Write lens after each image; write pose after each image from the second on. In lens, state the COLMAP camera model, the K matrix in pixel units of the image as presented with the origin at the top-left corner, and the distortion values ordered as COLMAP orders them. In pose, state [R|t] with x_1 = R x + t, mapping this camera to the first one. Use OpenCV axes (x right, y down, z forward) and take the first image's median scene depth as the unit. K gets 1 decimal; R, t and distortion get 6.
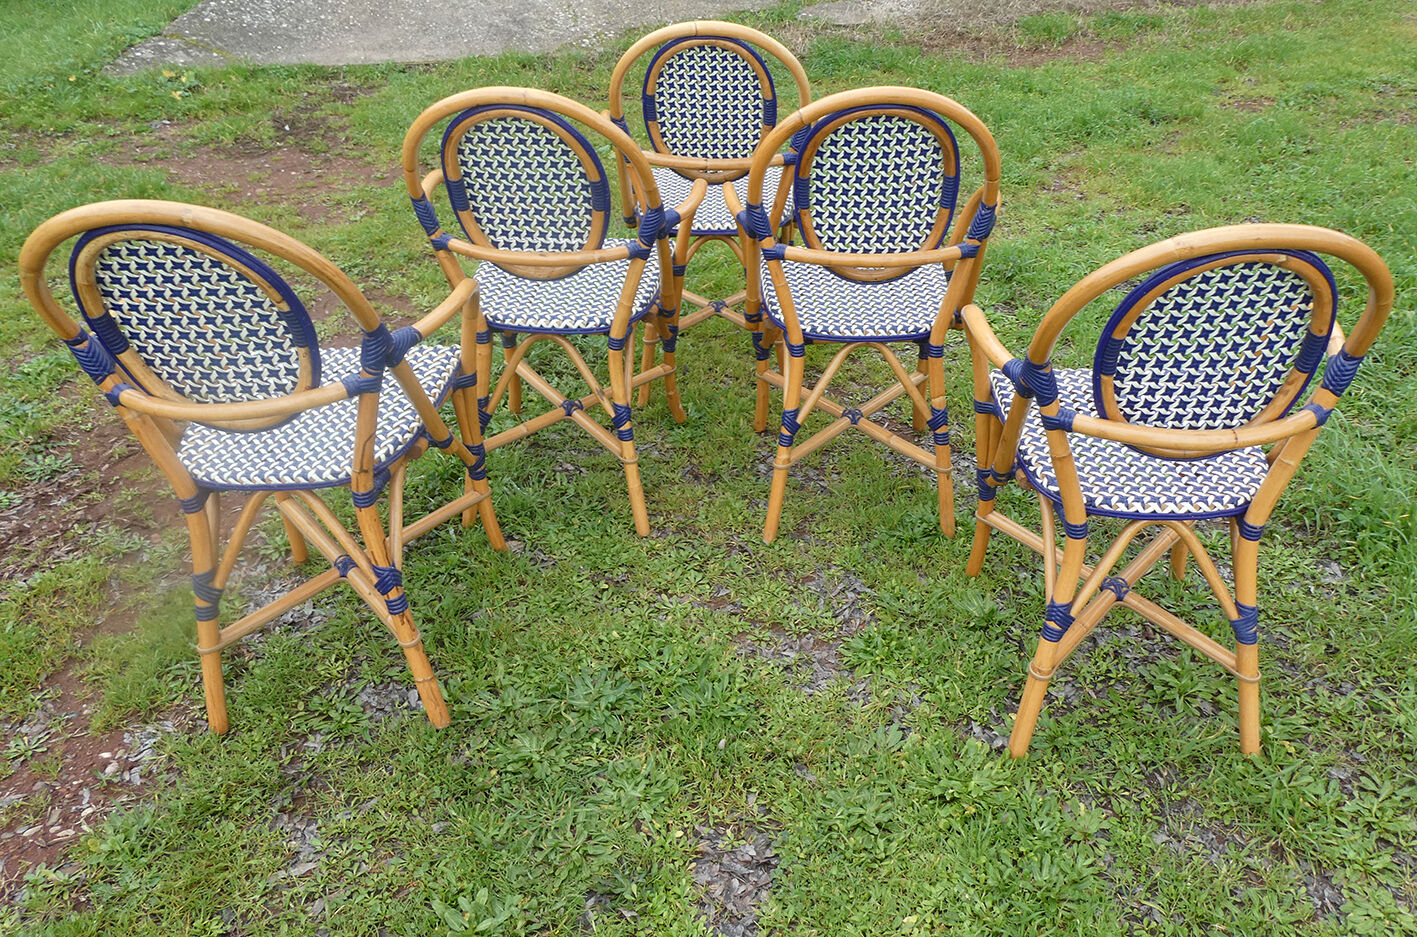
lens RADIAL K [[1078.0, 0, 707.9], [0, 1078.0, 464.1], [0, 0, 1]] dist [0.006663, 0.005997]
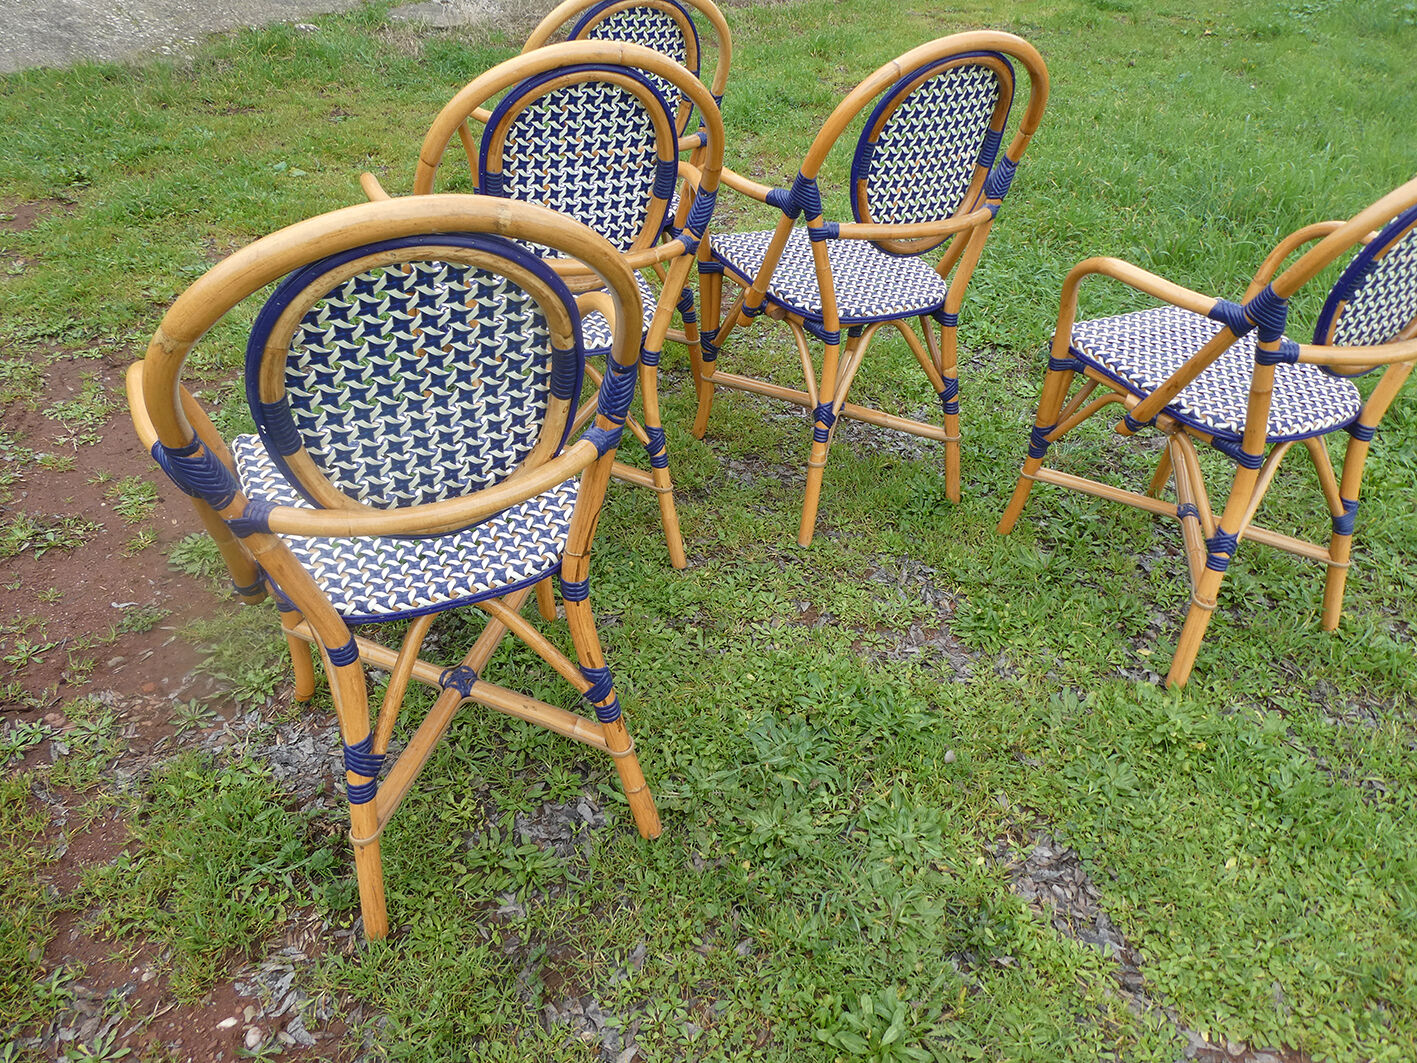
lens RADIAL K [[1004.1, 0, 711.1], [0, 1004.1, 545.7], [0, 0, 1]] dist [-0.012340, 0.020950]
pose [[0.900108, -0.212284, 0.380448, -0.425713], [0.180663, 0.976508, 0.117443, -0.055685], [-0.396442, -0.036978, 0.917315, 0.259166]]
